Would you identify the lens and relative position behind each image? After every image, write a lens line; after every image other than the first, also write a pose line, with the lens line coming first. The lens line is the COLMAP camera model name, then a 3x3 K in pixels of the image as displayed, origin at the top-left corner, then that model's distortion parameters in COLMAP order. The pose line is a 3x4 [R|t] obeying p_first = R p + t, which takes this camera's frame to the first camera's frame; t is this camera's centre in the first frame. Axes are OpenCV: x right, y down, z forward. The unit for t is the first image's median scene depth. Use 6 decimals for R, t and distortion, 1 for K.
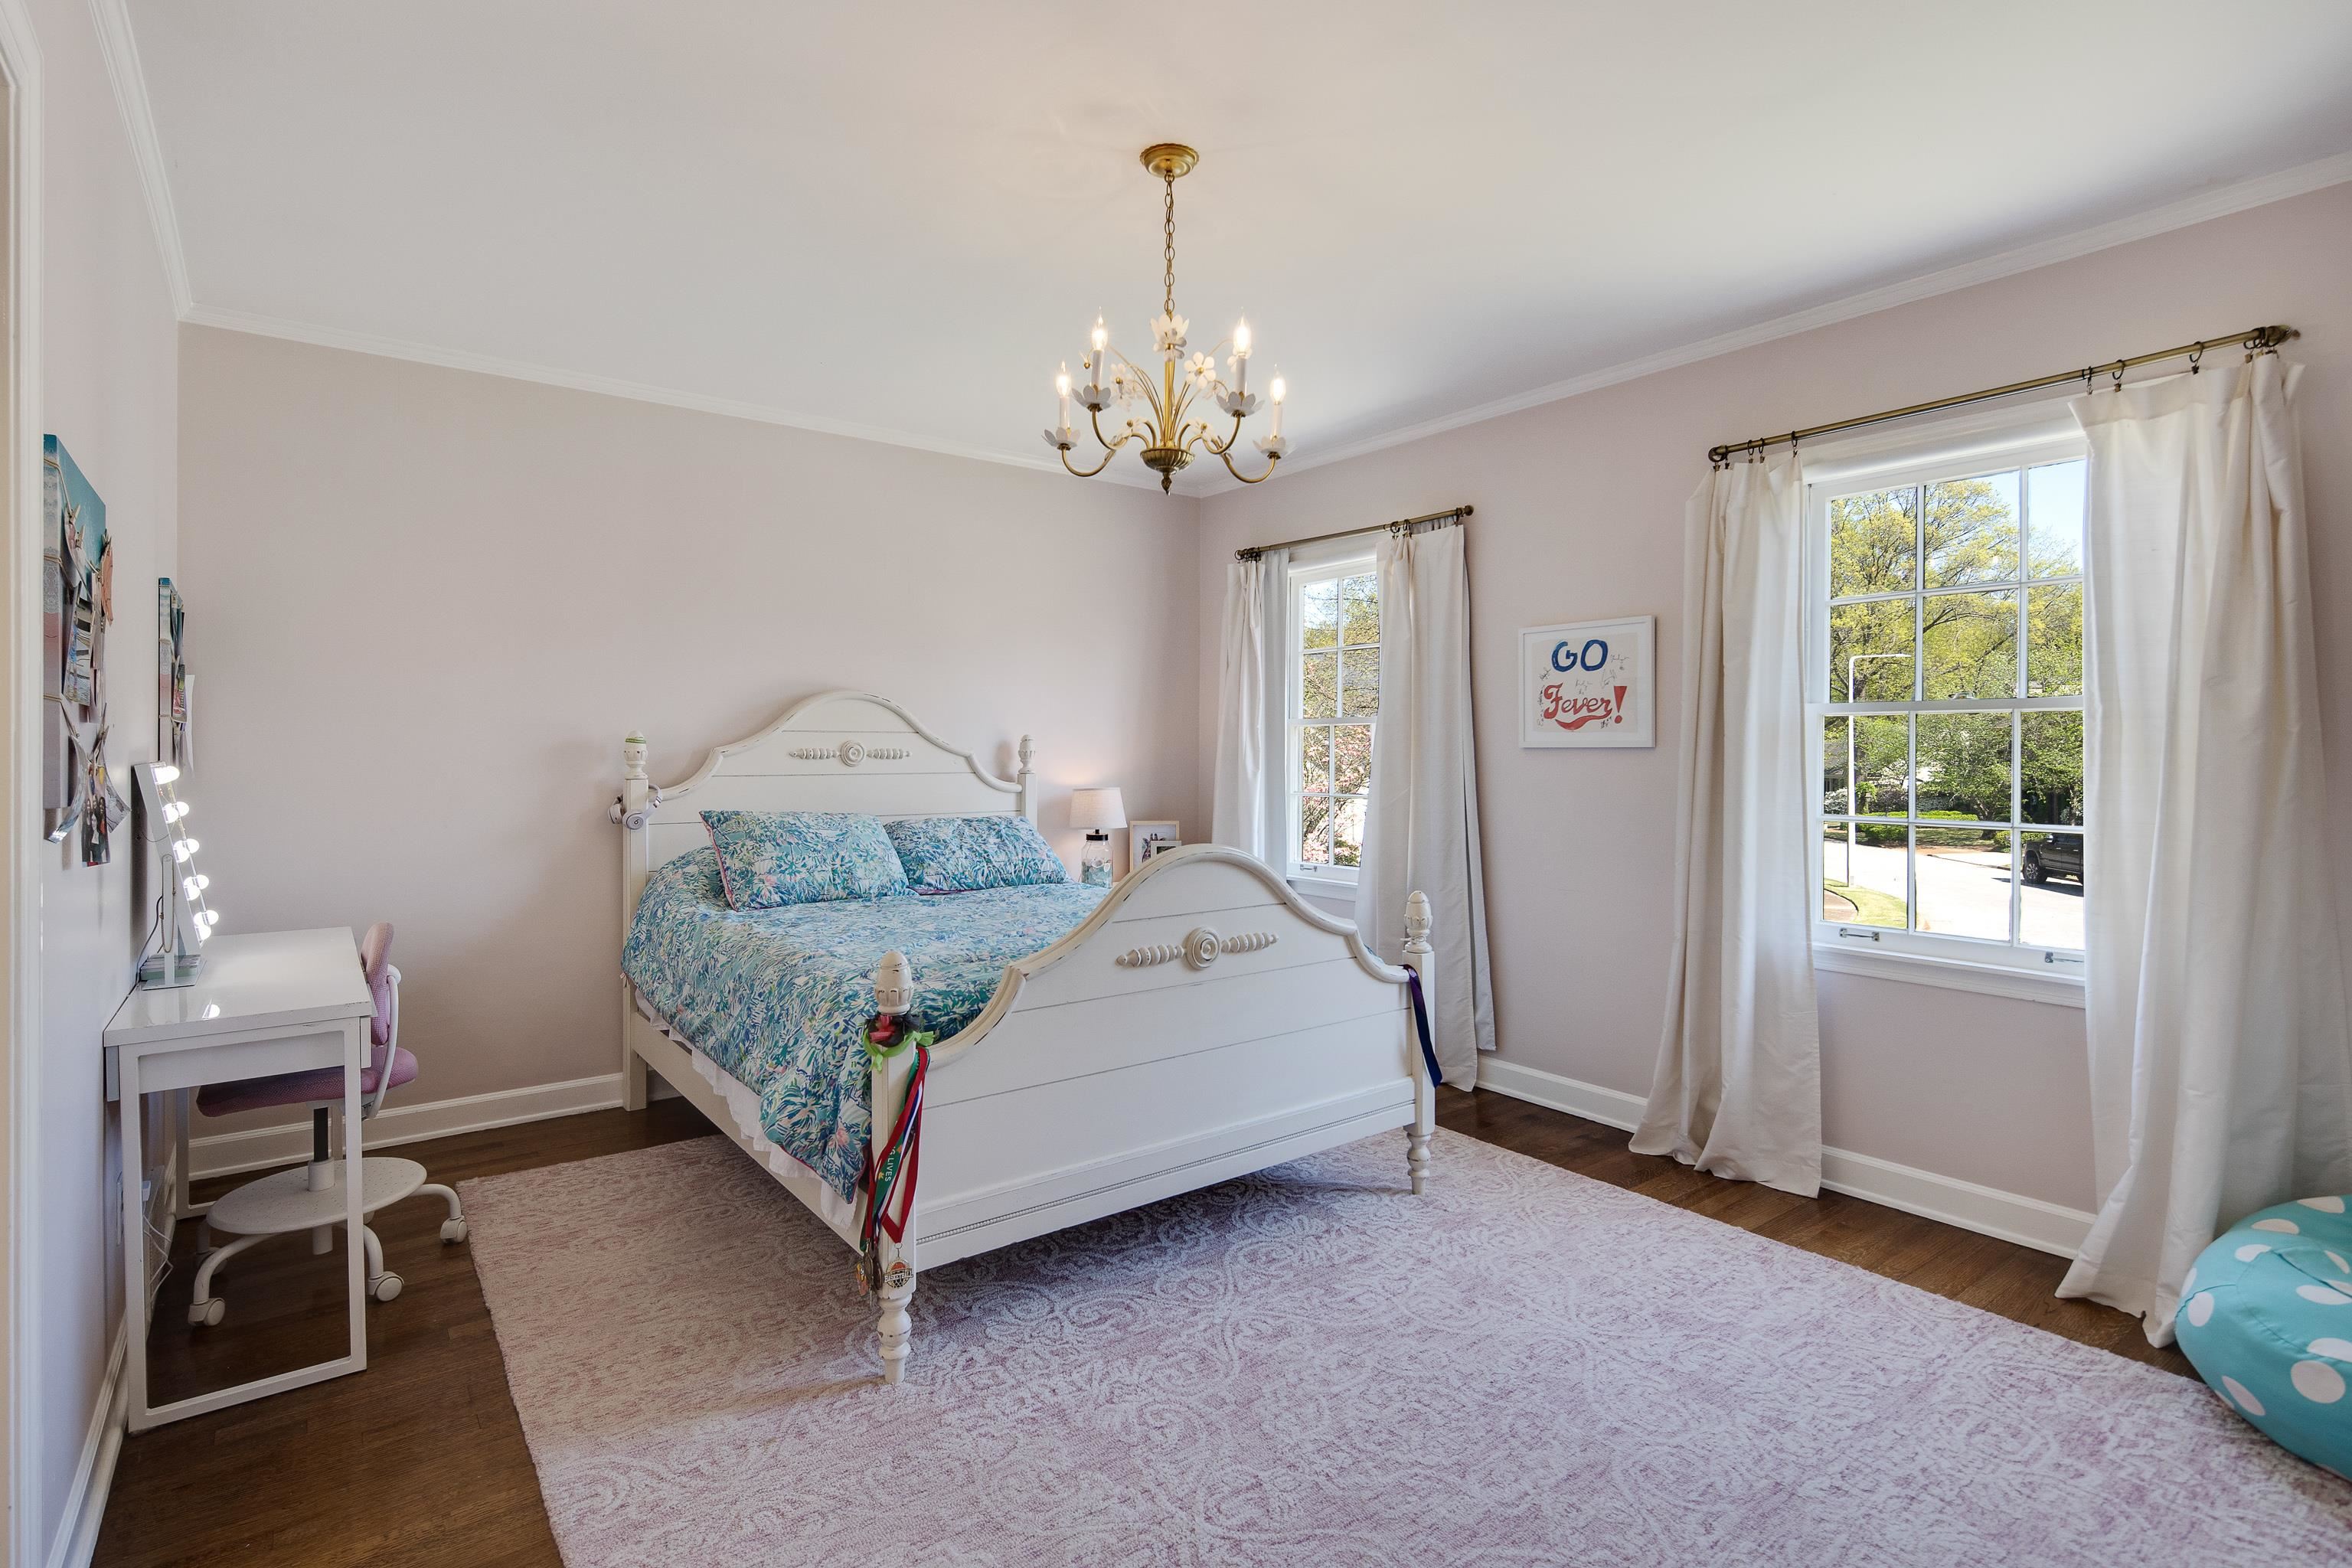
lens RADIAL K [[1138.3, 0, 1174.2], [0, 1138.3, 759.9], [0, 0, 1]] dist [0.001794, 0.000168]
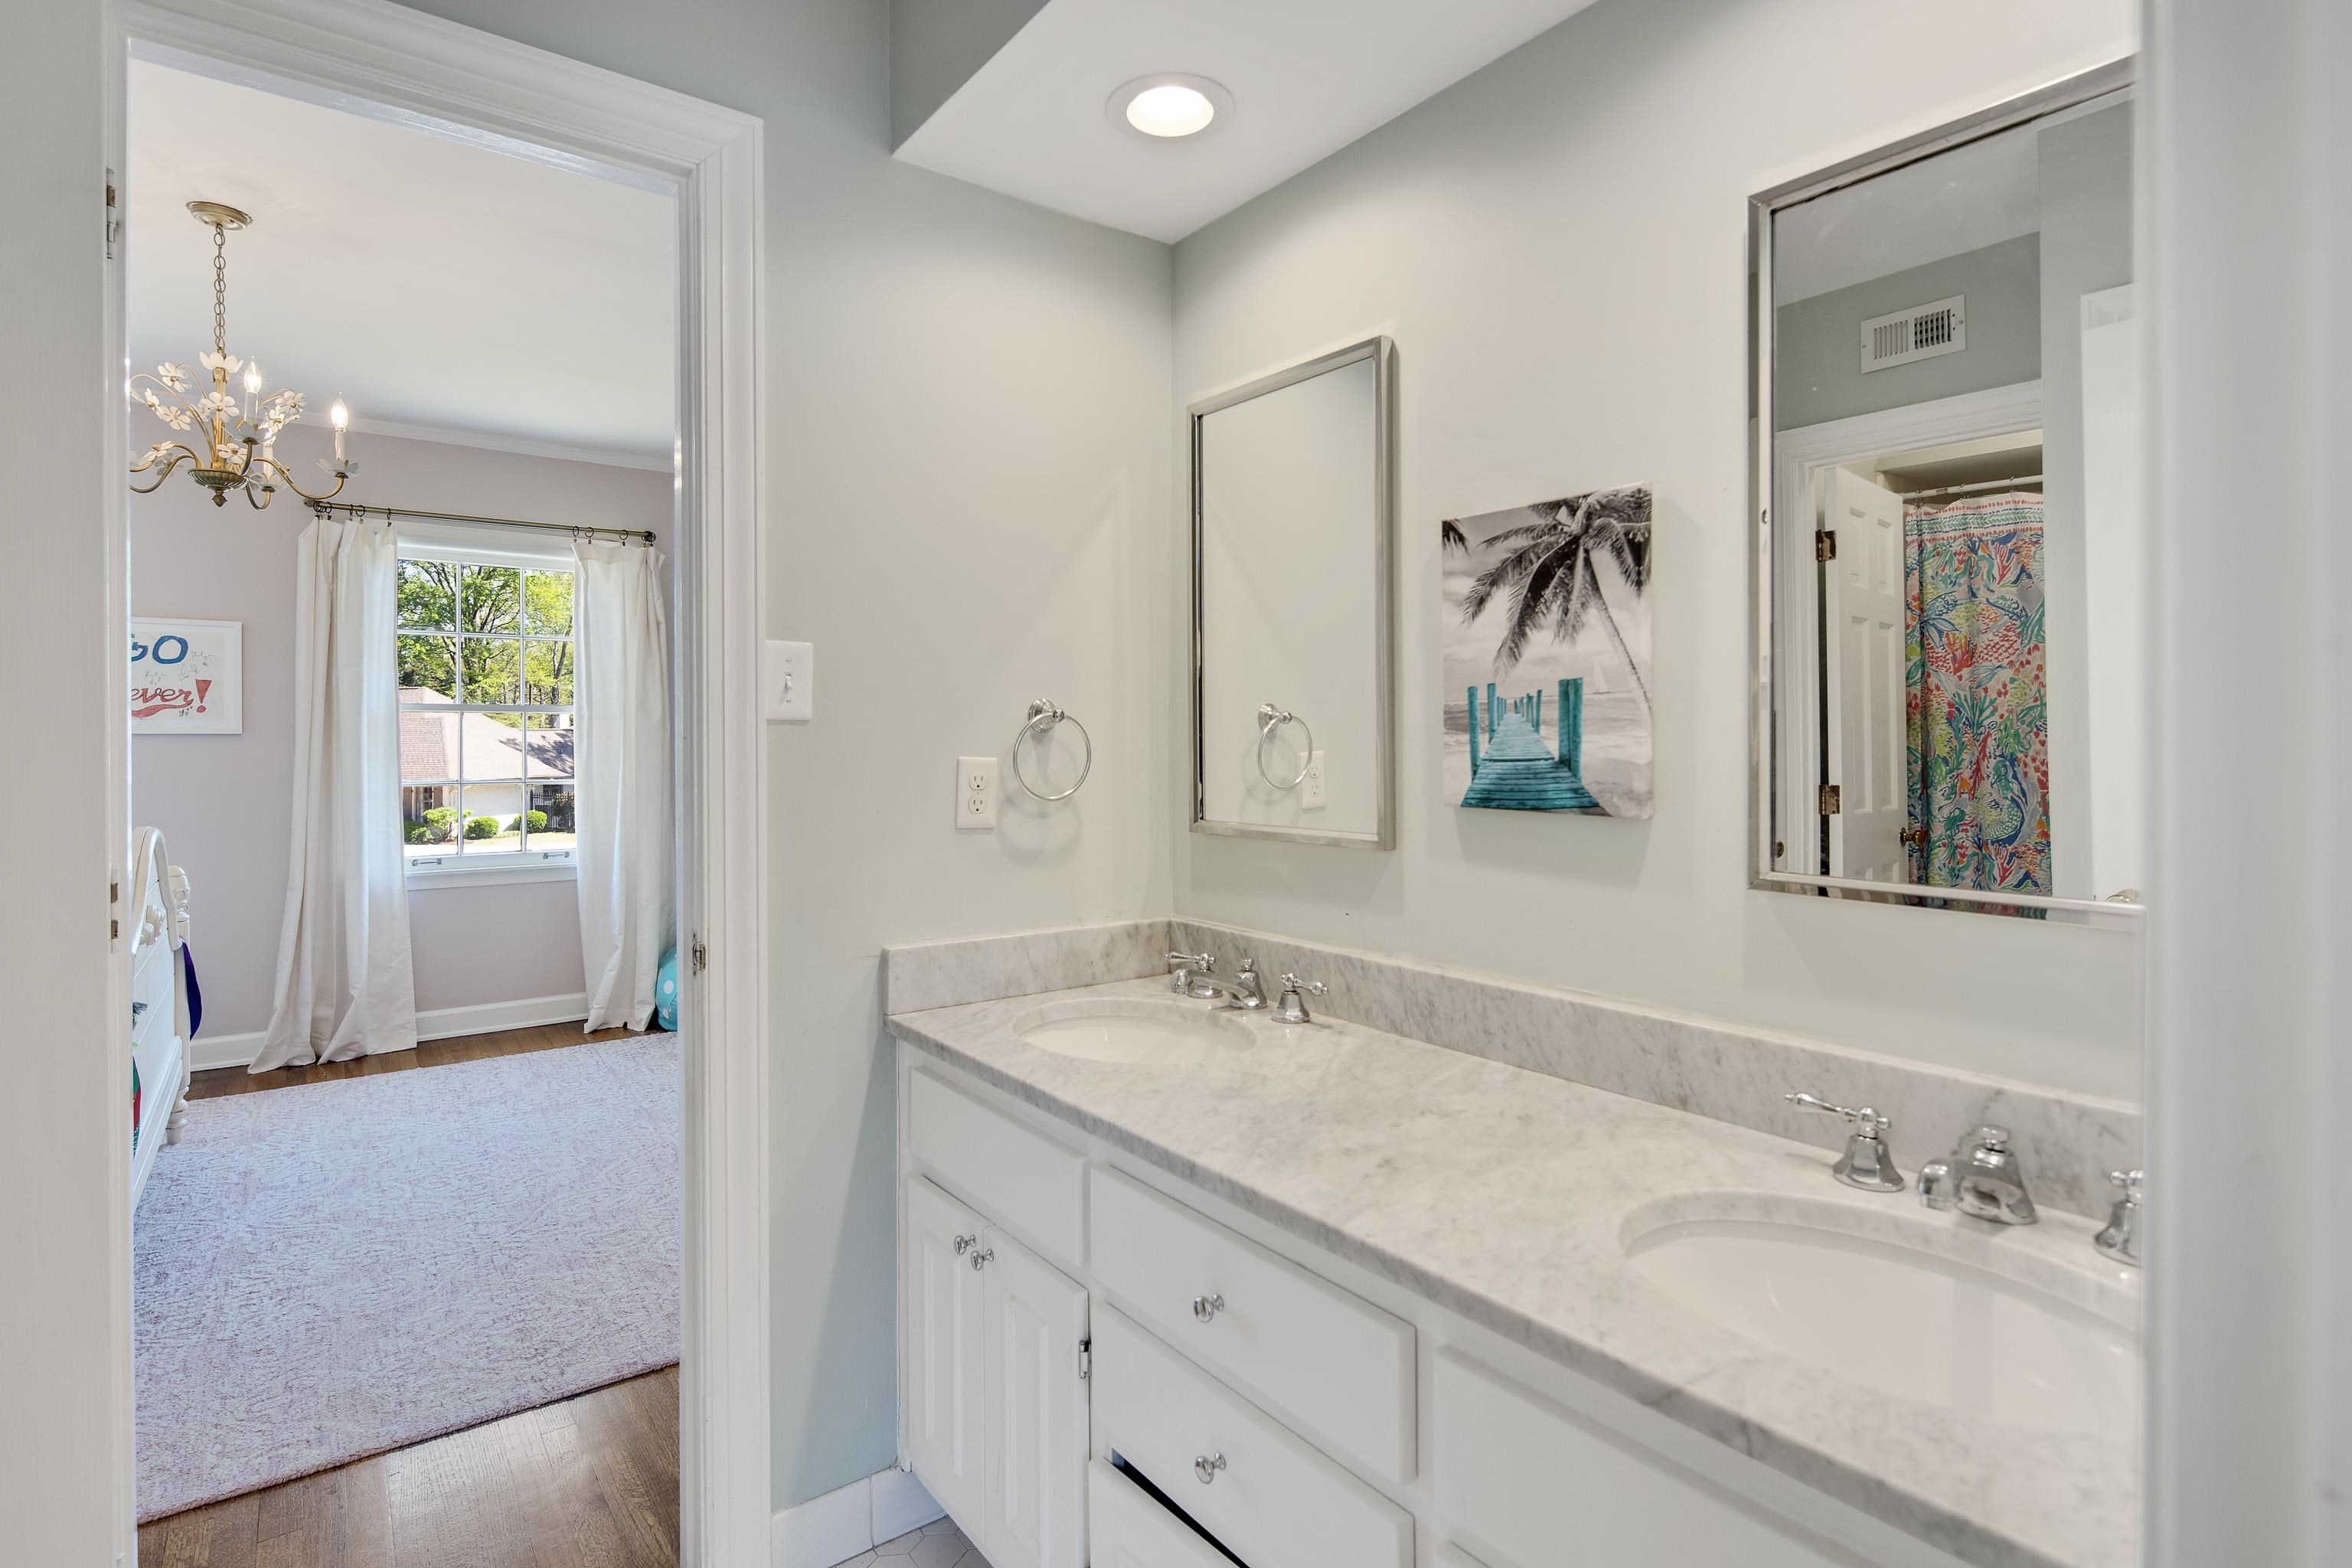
lens RADIAL K [[1138.3, 0, 1146.6], [0, 1138.3, 734.8], [0, 0, 1]] dist [0.001794, 0.000168]
pose [[0.019611, -0.000327, 0.999808, -0.833716], [0.010194, 0.999948, 0.000127, -0.000689], [-0.999756, 0.010189, 0.019613, 0.045284]]
